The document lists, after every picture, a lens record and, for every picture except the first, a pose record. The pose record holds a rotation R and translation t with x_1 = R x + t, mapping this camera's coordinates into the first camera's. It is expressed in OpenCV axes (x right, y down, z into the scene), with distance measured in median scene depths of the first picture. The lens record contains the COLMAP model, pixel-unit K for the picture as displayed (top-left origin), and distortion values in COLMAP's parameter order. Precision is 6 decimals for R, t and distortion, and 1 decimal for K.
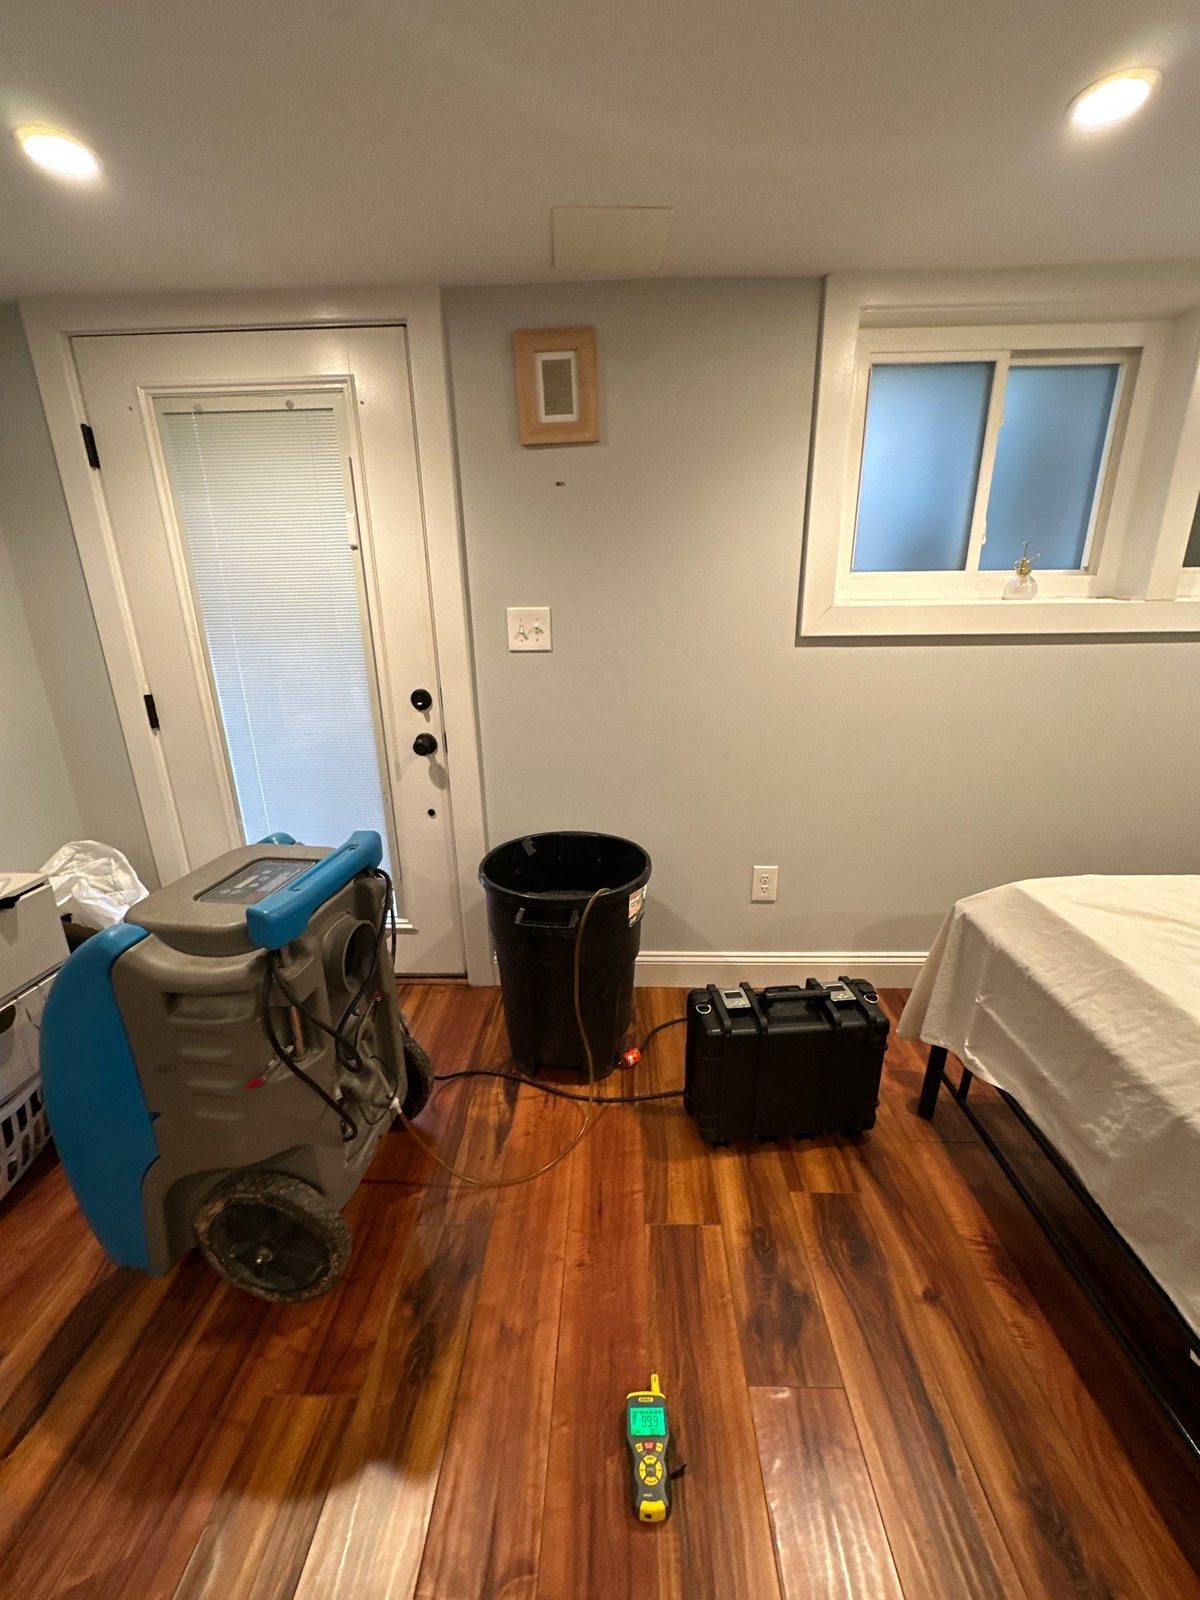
lens RADIAL K [[634.5, 0, 601.9], [0, 634.5, 799.7], [0, 0, 1]] dist [0.004601, 0.000454]
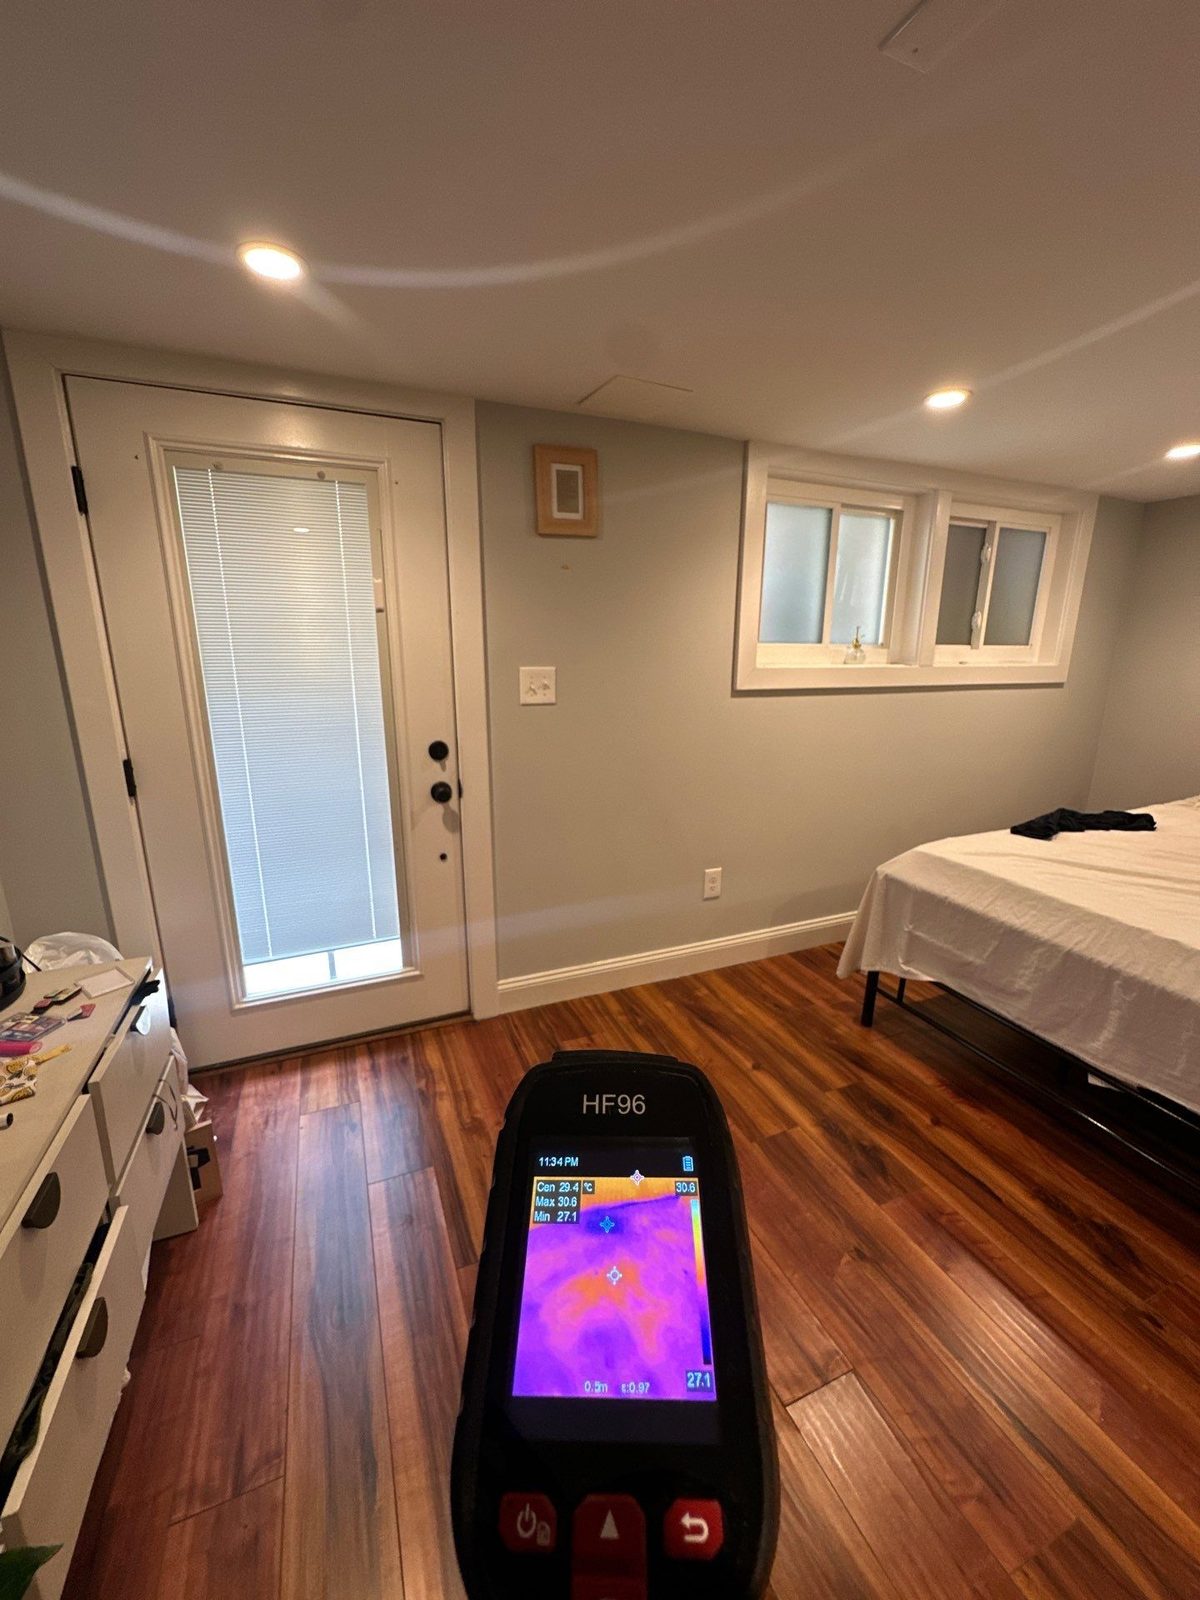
lens RADIAL K [[634.5, 0, 601.7], [0, 634.5, 800.6], [0, 0, 1]] dist [0.004601, 0.000454]
pose [[0.910345, -0.079196, 0.406202, -0.560979], [0.107210, 0.993142, -0.046640, 0.006099], [-0.399723, 0.086007, 0.912592, -0.092508]]
